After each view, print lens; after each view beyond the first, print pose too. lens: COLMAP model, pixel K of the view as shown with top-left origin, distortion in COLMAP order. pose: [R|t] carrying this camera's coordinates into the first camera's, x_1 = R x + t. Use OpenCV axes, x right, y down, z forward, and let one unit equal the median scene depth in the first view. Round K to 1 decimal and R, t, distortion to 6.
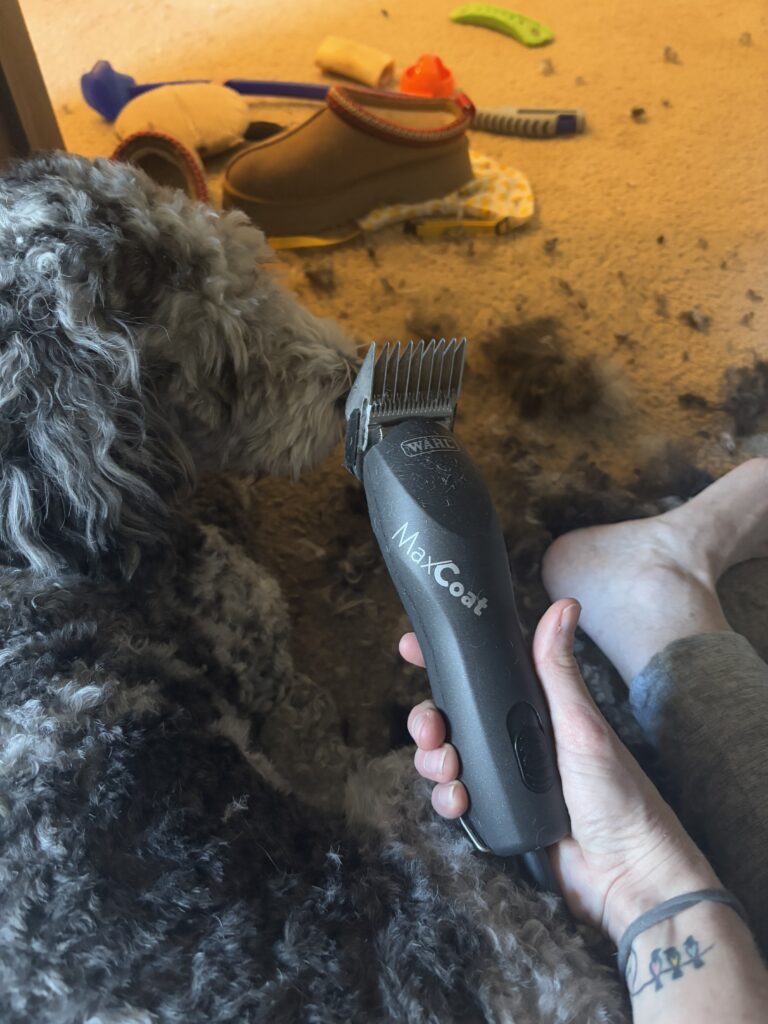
lens RADIAL K [[784.2, 0, 384.0], [0, 784.2, 512.0], [0, 0, 1]] dist [0.000502, -0.003876]
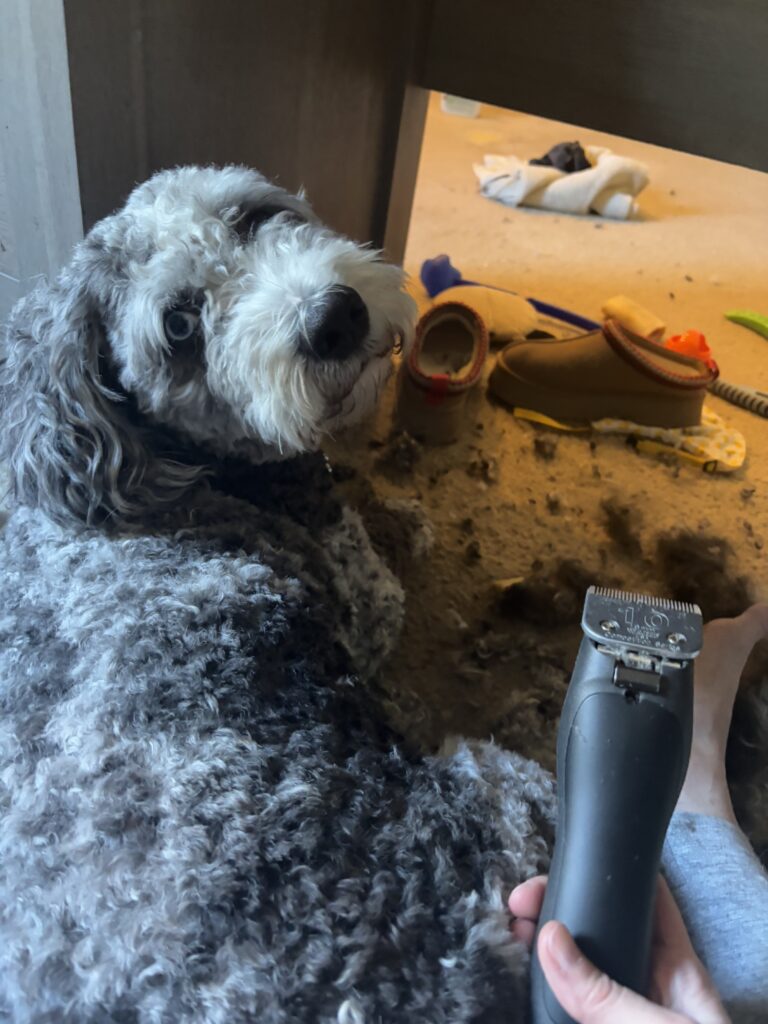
lens RADIAL K [[808.0, 0, 384.0], [0, 808.0, 512.0], [0, 0, 1]] dist [-0.008135, -0.004231]
pose [[0.899899, 0.362515, -0.242416, 0.030608], [-0.417300, 0.877259, -0.237229, 0.171629], [0.126663, 0.314642, 0.940722, -0.149953]]
